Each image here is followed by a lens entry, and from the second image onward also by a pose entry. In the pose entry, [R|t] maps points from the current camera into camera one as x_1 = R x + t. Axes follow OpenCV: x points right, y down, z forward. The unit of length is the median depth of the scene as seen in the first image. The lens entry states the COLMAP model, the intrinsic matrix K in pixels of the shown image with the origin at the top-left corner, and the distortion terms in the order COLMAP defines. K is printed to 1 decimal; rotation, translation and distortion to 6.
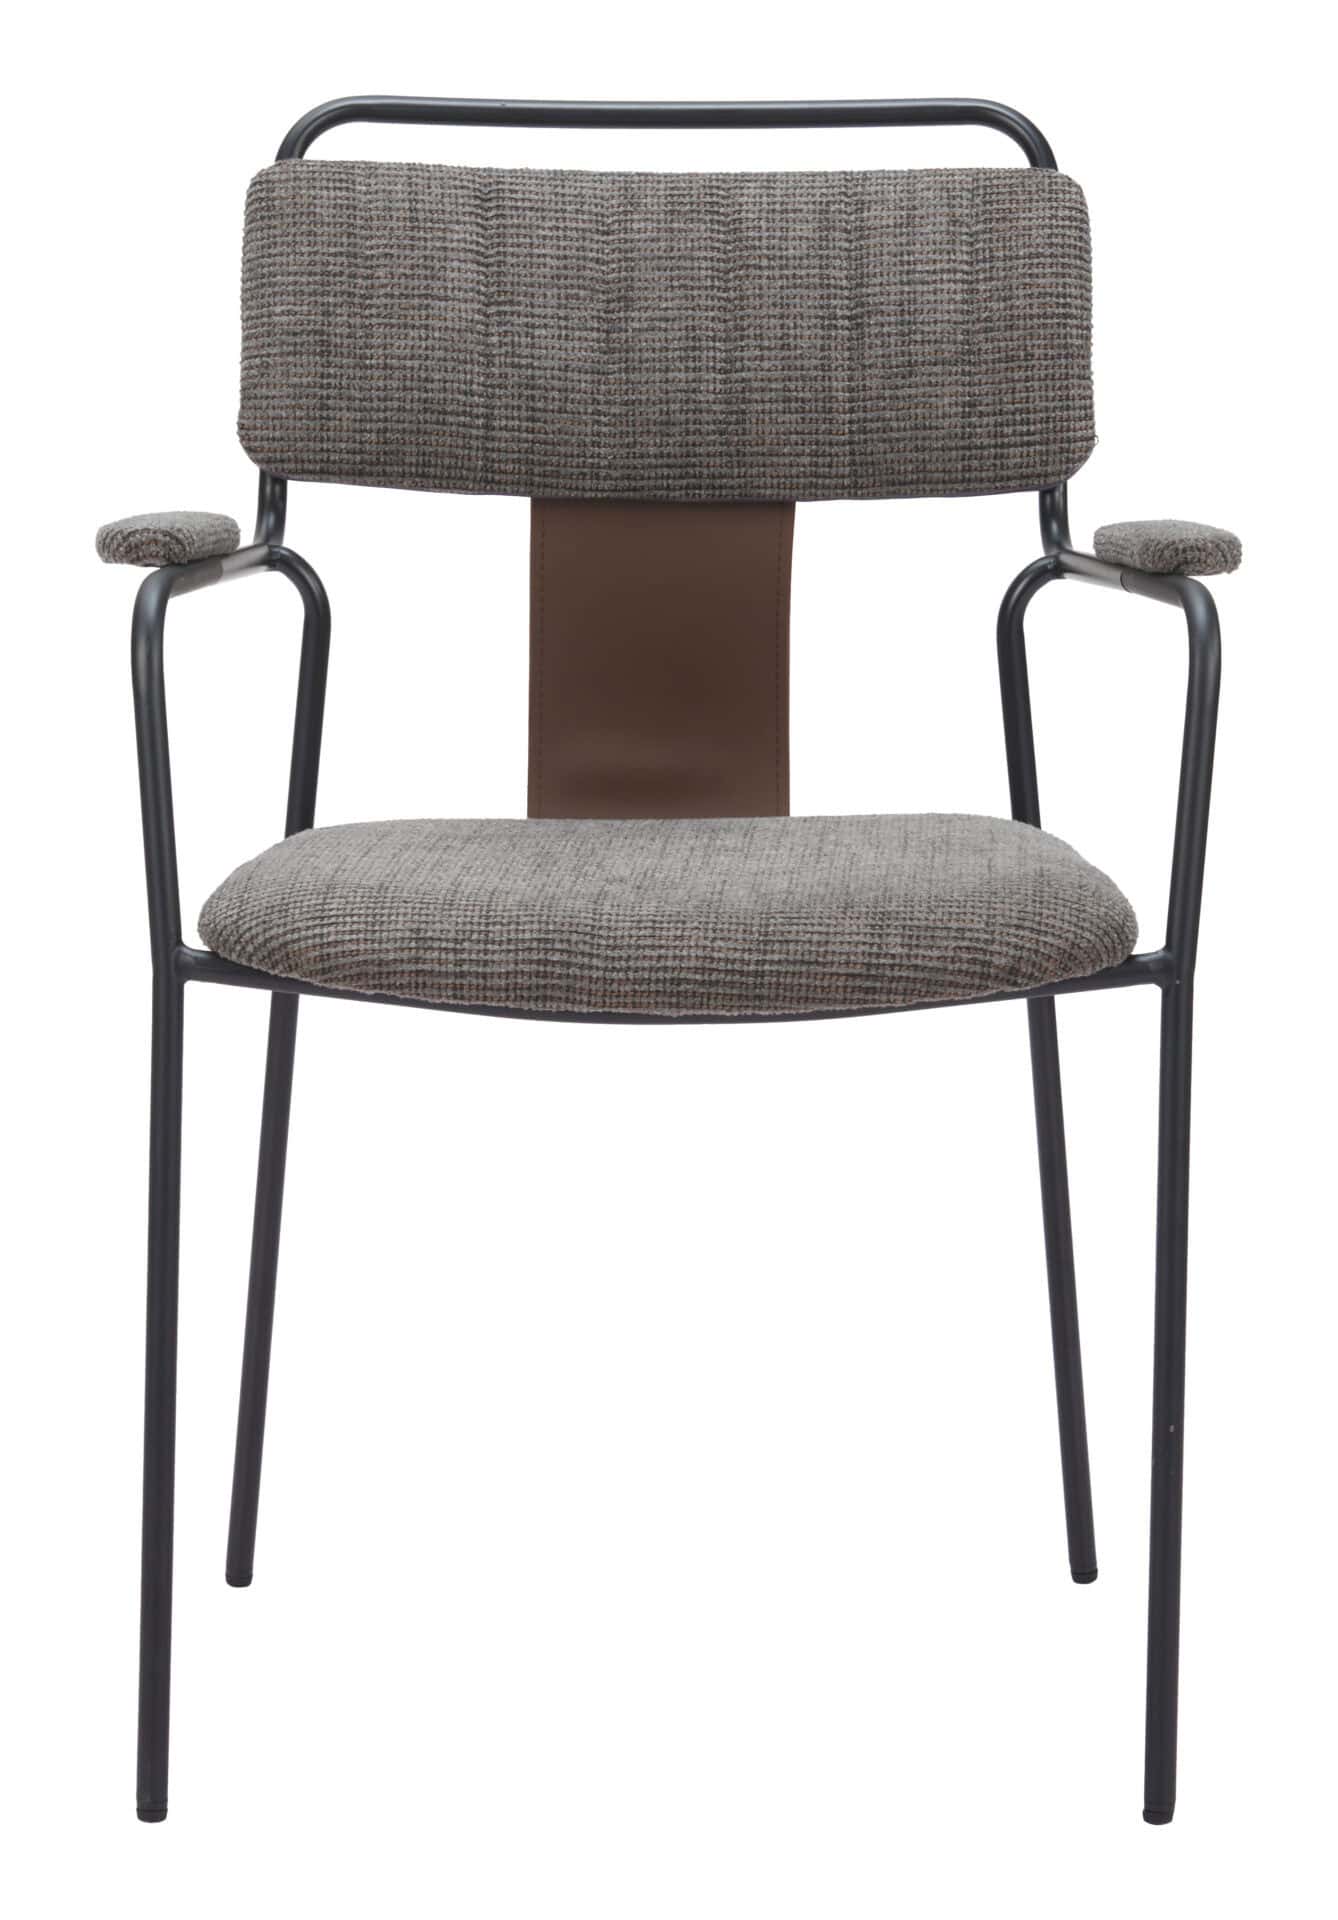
lens RADIAL K [[6616.7, 0, 669.0], [0, 6616.7, 960.0], [0, 0, 1]] dist [0.166165, -2.956189]
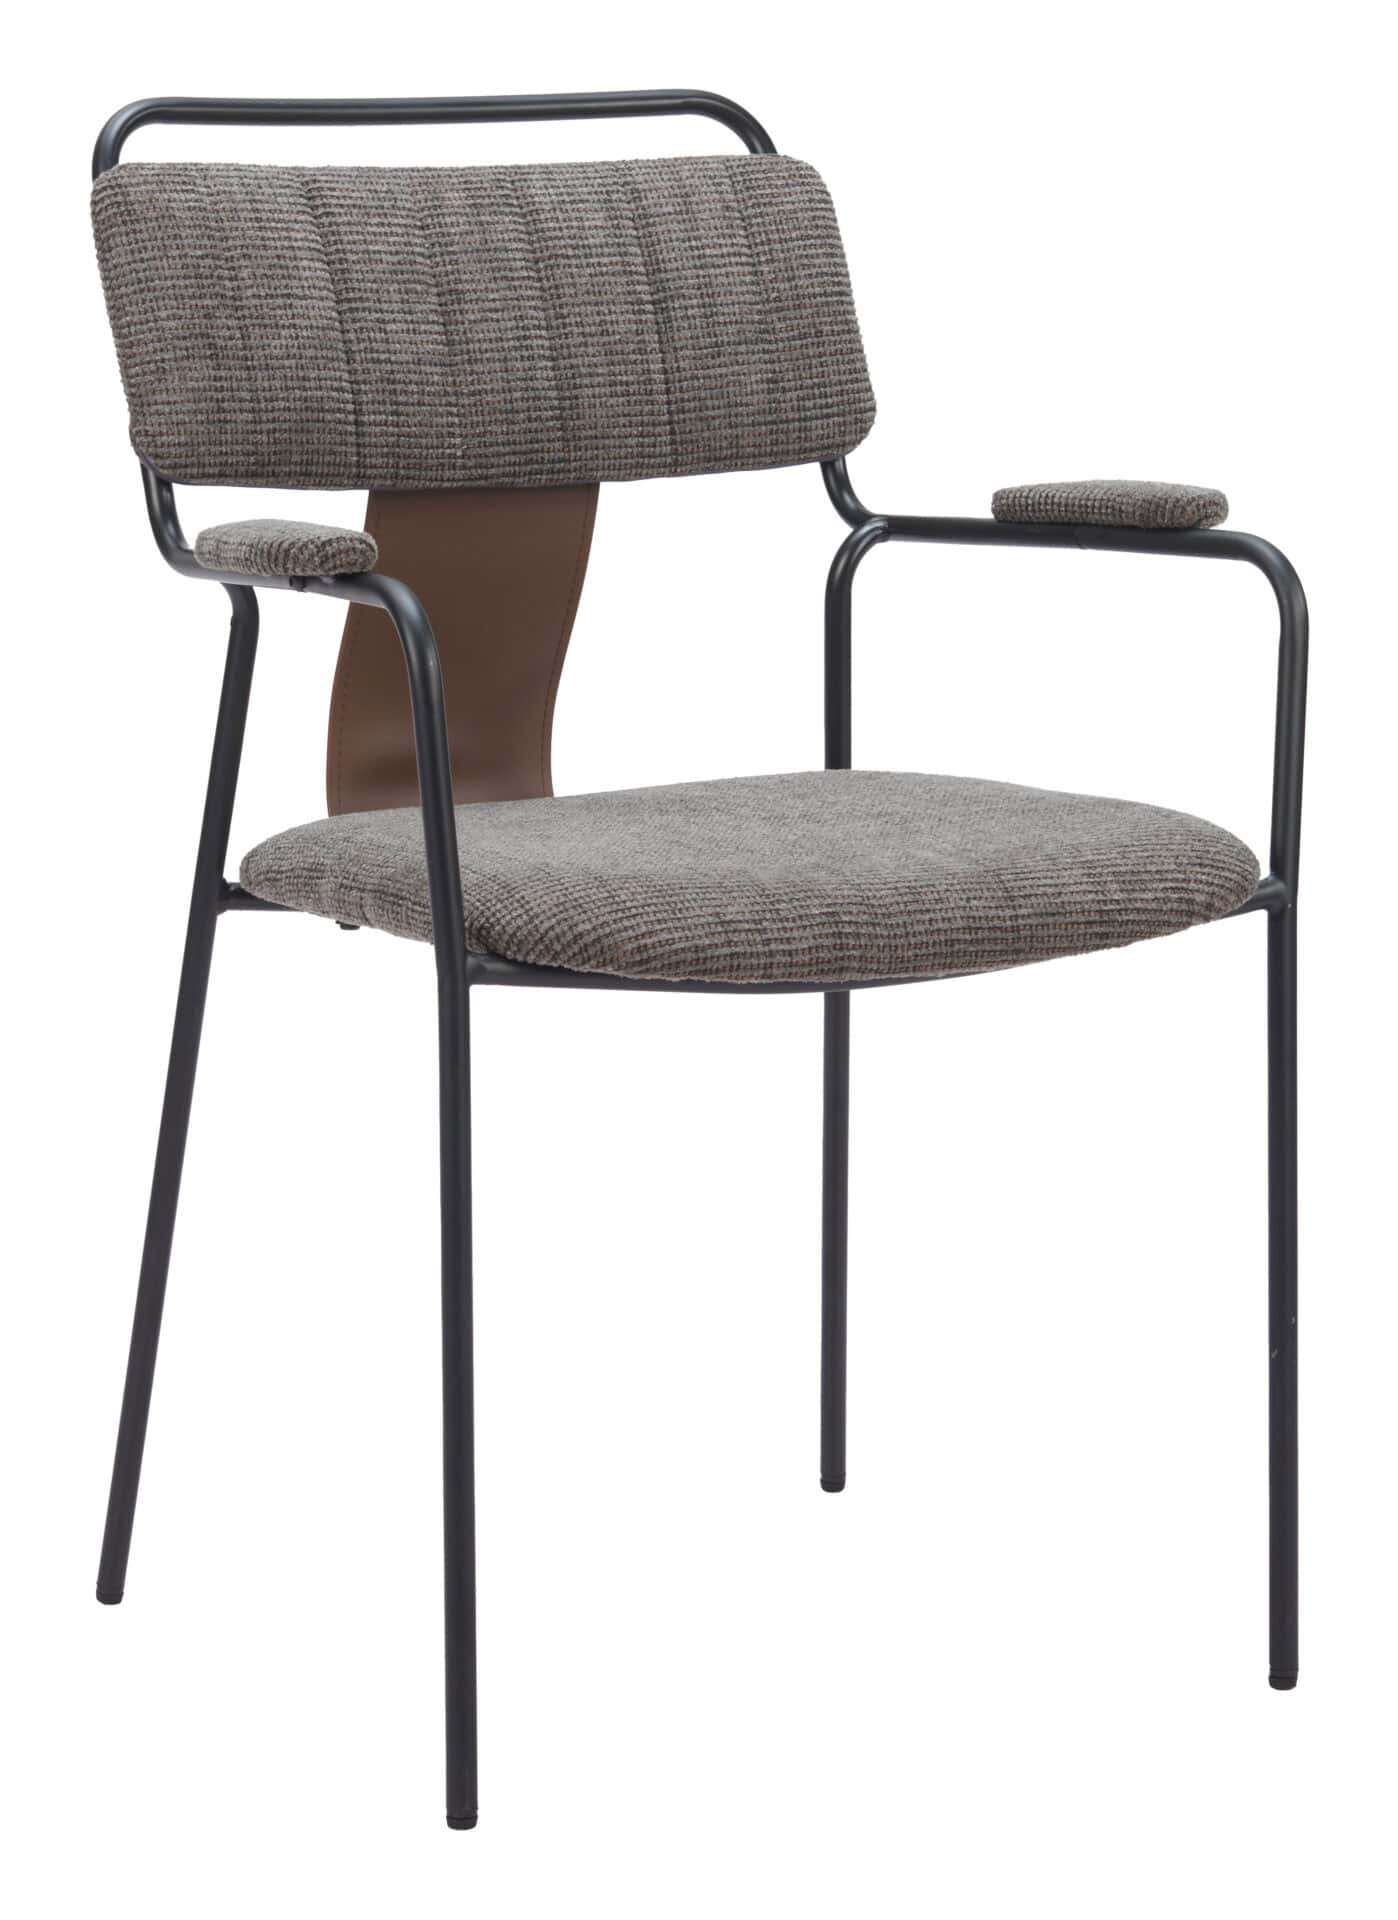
lens RADIAL K [[6196.6, 0, 699.0], [0, 6196.6, 960.0], [0, 0, 1]] dist [0.025467, 0.429032]
pose [[0.872368, -0.086111, 0.481206, -0.443245], [0.080027, 0.996240, 0.033197, -0.026054], [-0.482255, 0.009549, 0.875979, 0.147620]]
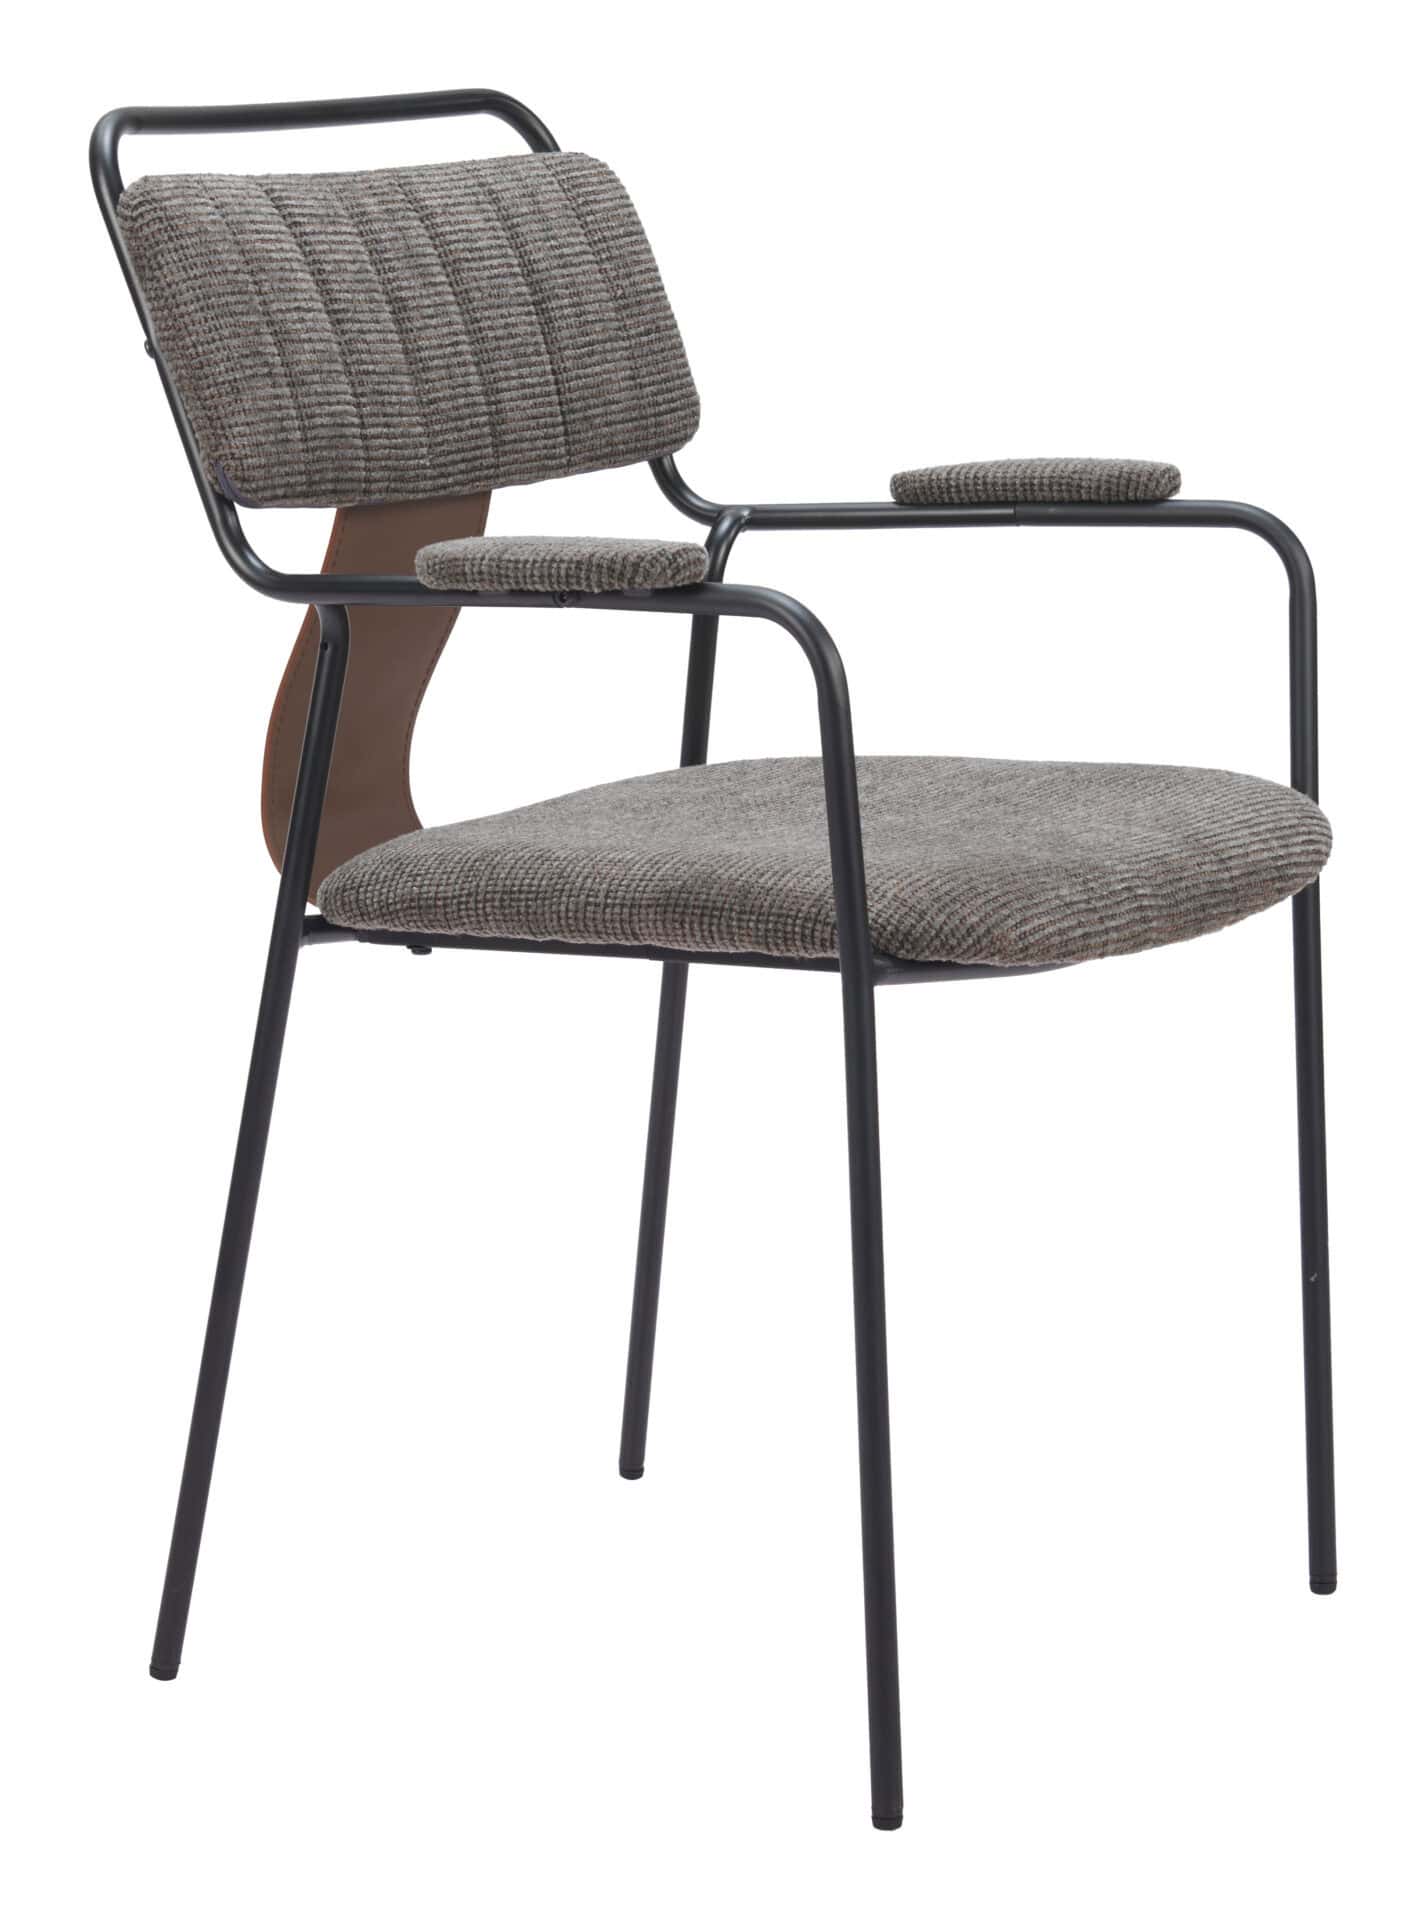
lens RADIAL K [[6085.9, 0, 713.0], [0, 6085.9, 960.0], [0, 0, 1]] dist [0.081832, -0.919892]
pose [[0.535100, -0.153591, 0.830709, -0.763440], [0.137947, 0.986021, 0.093449, -0.081068], [-0.833450, 0.064590, 0.548807, 0.463448]]
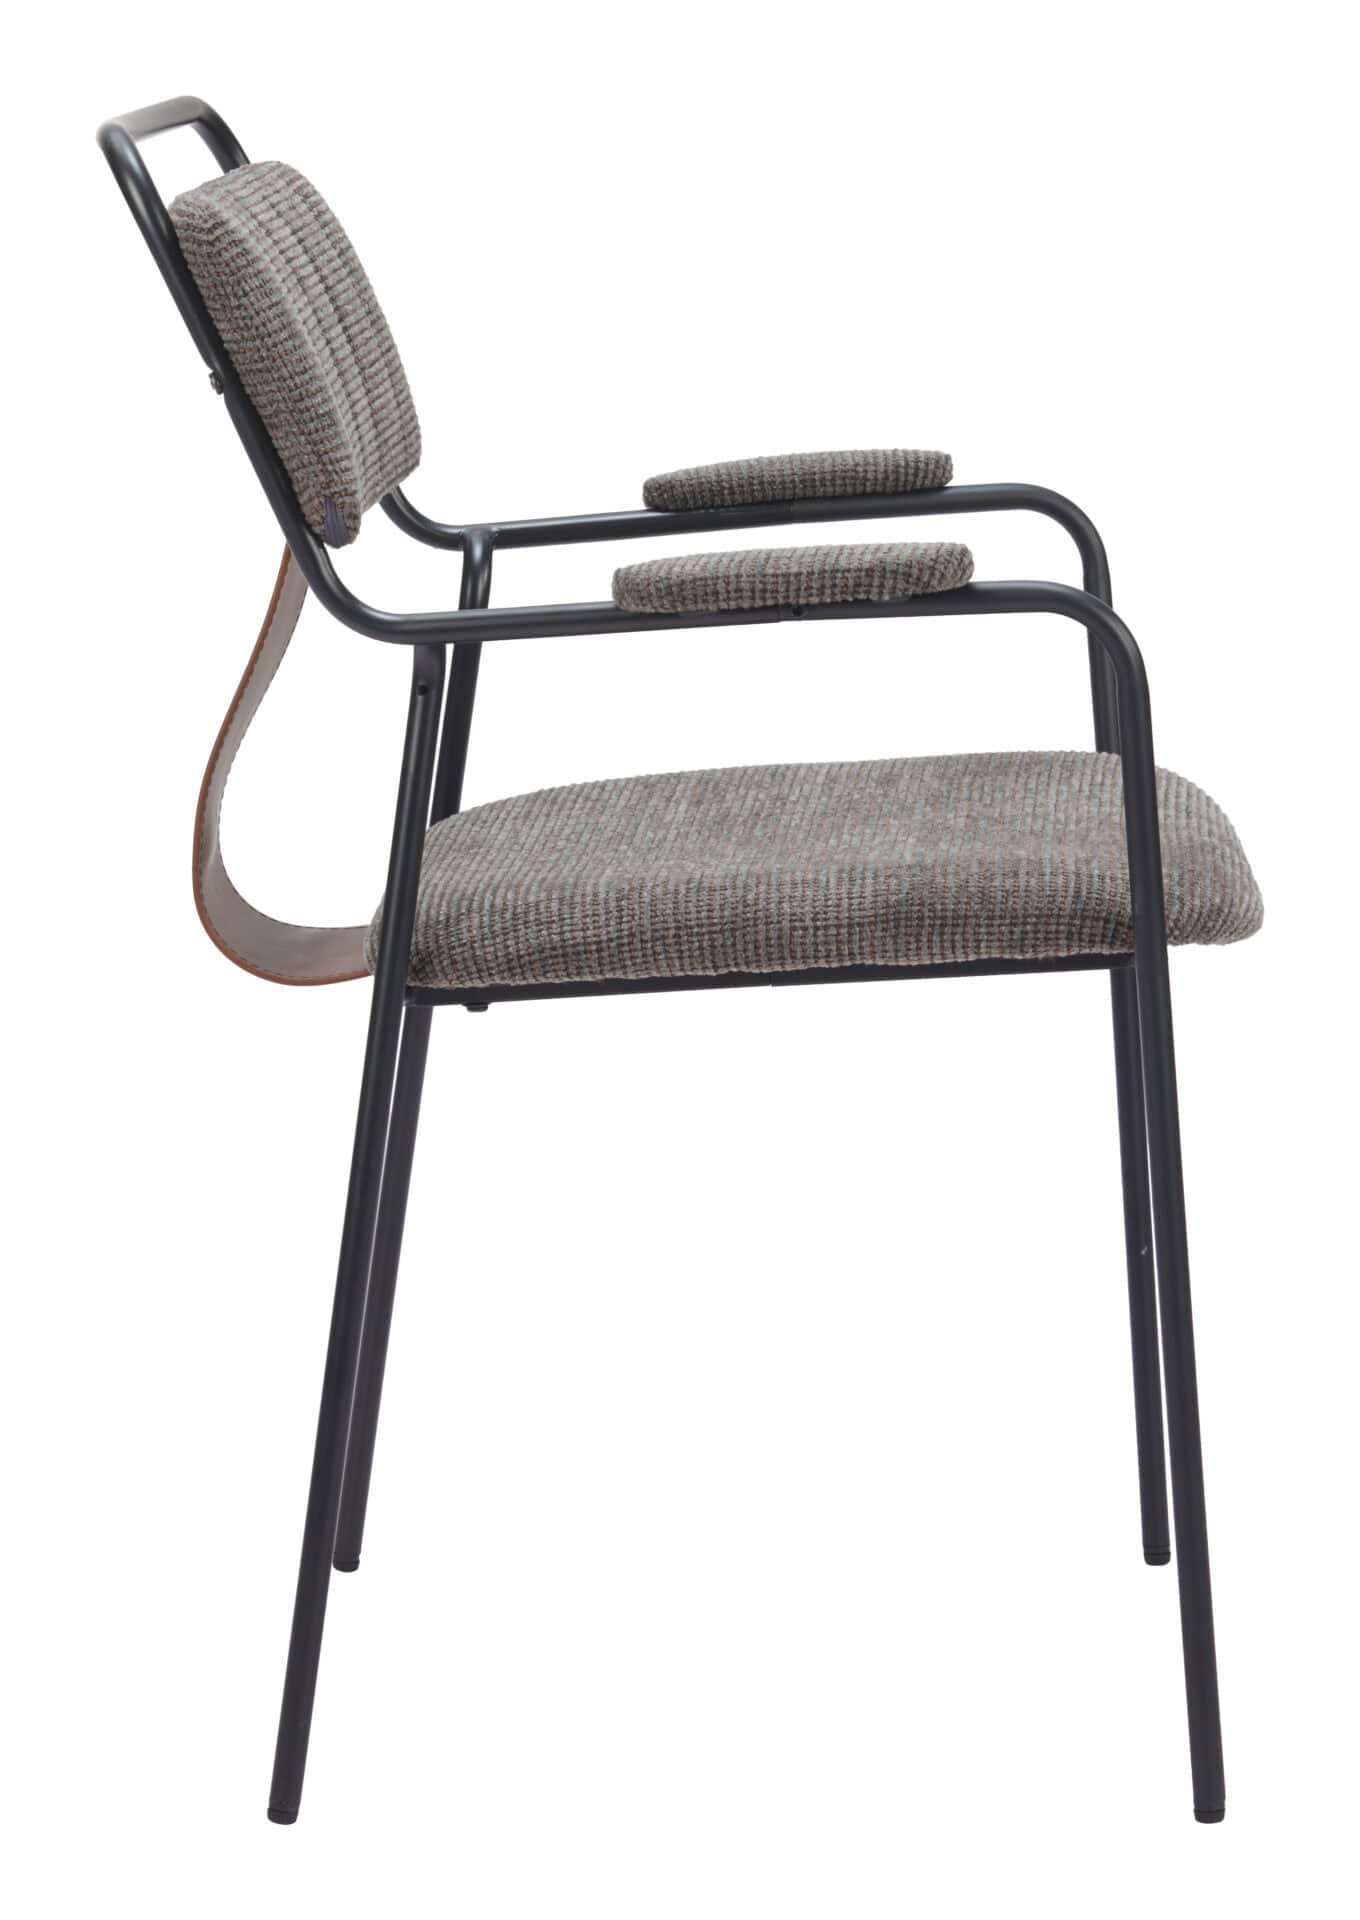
lens RADIAL K [[6705.2, 0, 680.0], [0, 6705.2, 960.0], [0, 0, 1]] dist [0.007645, 1.680469]
pose [[0.014235, -0.171225, 0.985129, -0.955921], [0.174558, 0.970525, 0.166165, -0.161038], [-0.984544, 0.169596, 0.043704, 0.926478]]
